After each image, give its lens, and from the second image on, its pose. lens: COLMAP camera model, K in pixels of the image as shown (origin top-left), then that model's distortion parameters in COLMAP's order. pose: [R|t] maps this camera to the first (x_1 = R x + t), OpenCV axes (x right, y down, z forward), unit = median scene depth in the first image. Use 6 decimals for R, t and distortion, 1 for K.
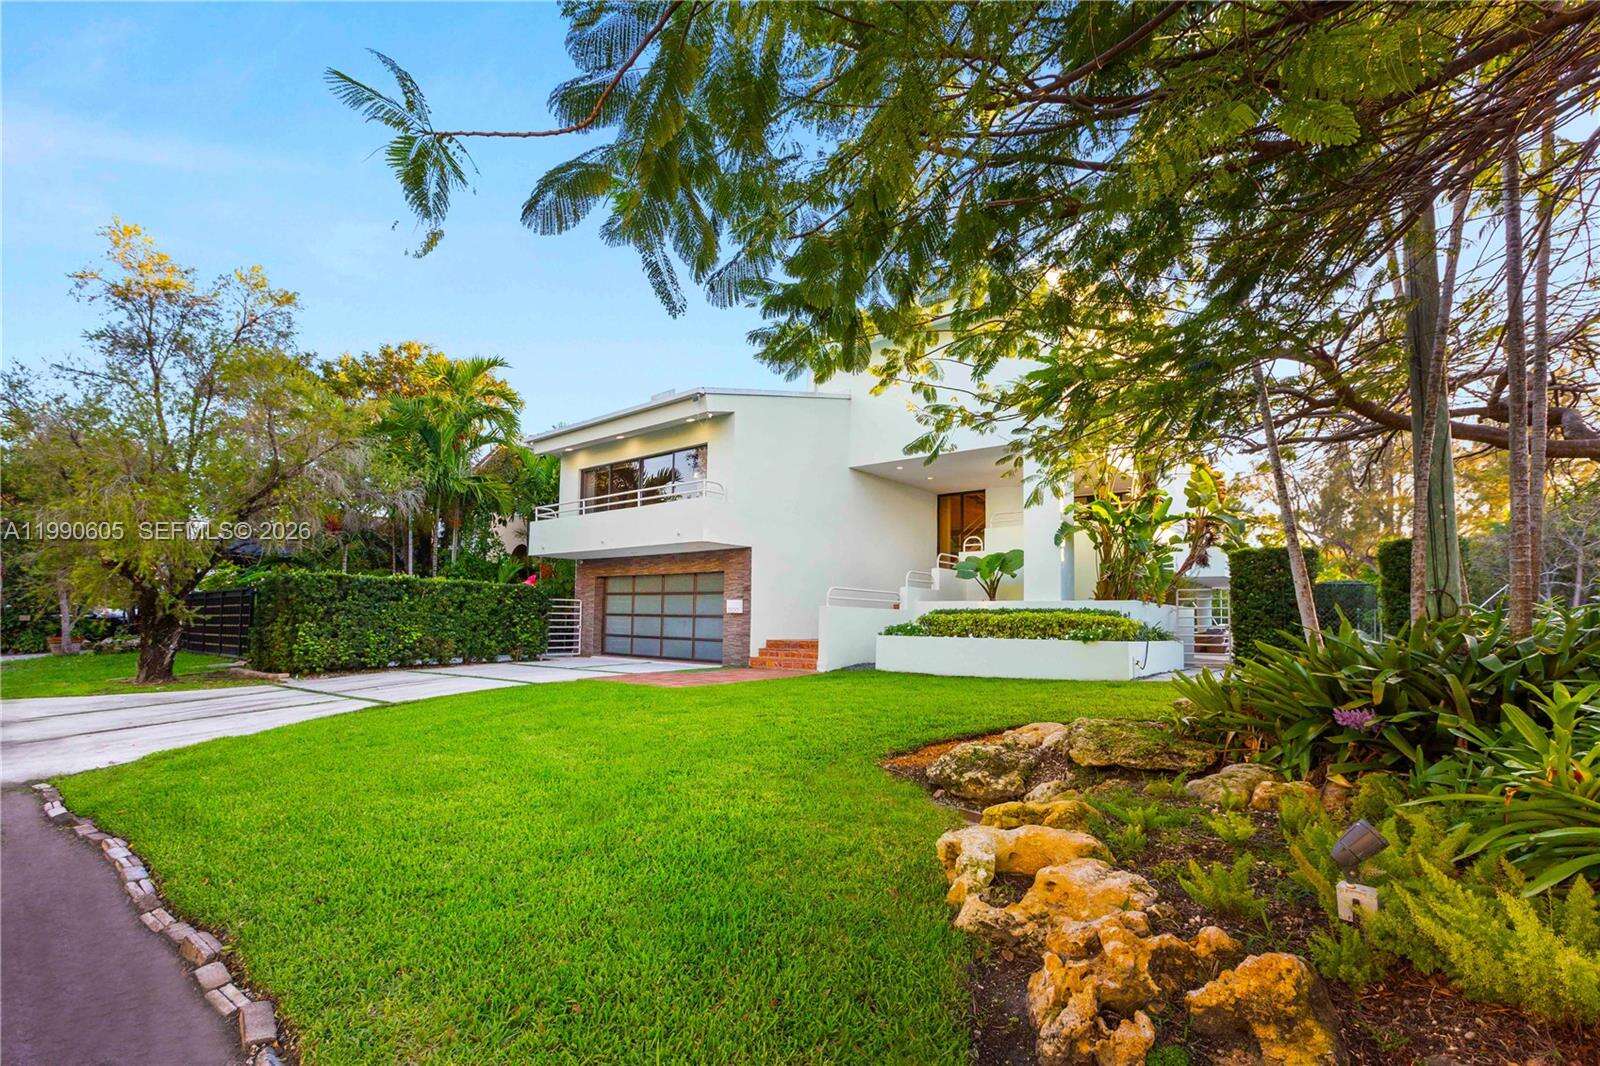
lens RADIAL K [[724.7, 0, 811.9], [0, 724.7, 531.5], [0, 0, 1]] dist [0.000131, 0.000035]
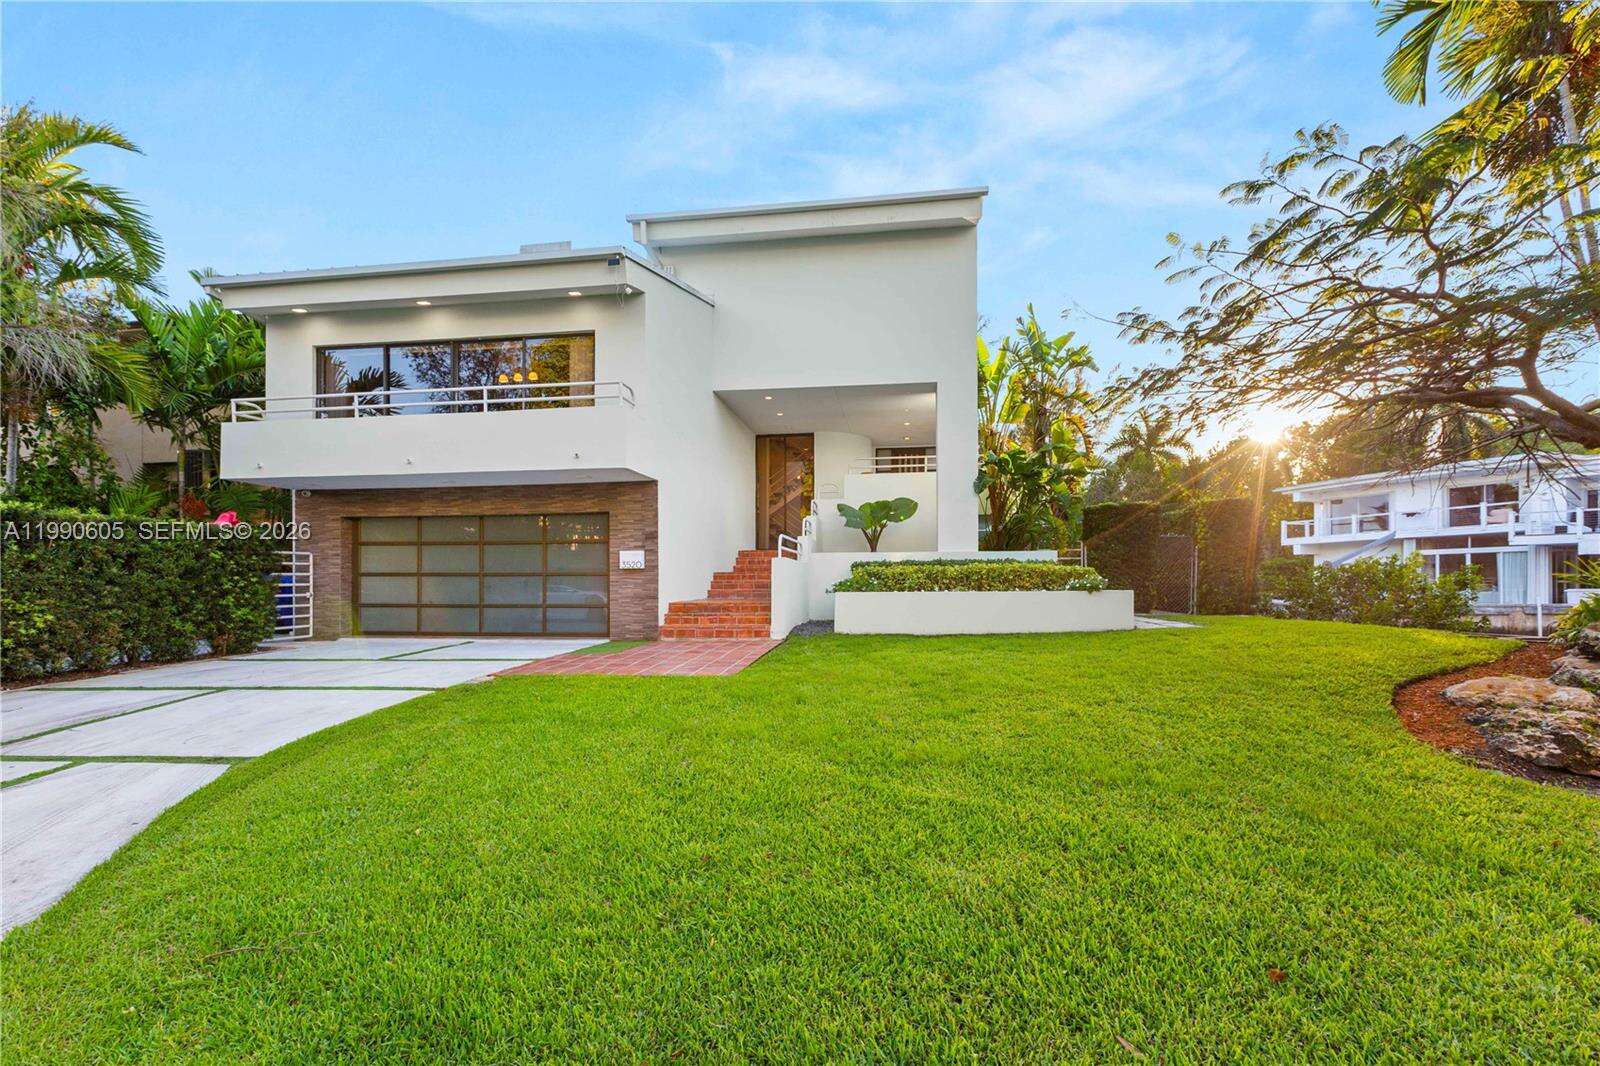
lens RADIAL K [[724.7, 0, 798.5], [0, 724.7, 543.2], [0, 0, 1]] dist [0.000131, 0.000035]
pose [[0.855076, 0.004781, 0.518480, -0.319687], [-0.044634, 0.996924, 0.064418, 0.028679], [-0.516577, -0.078224, 0.852660, 0.258797]]
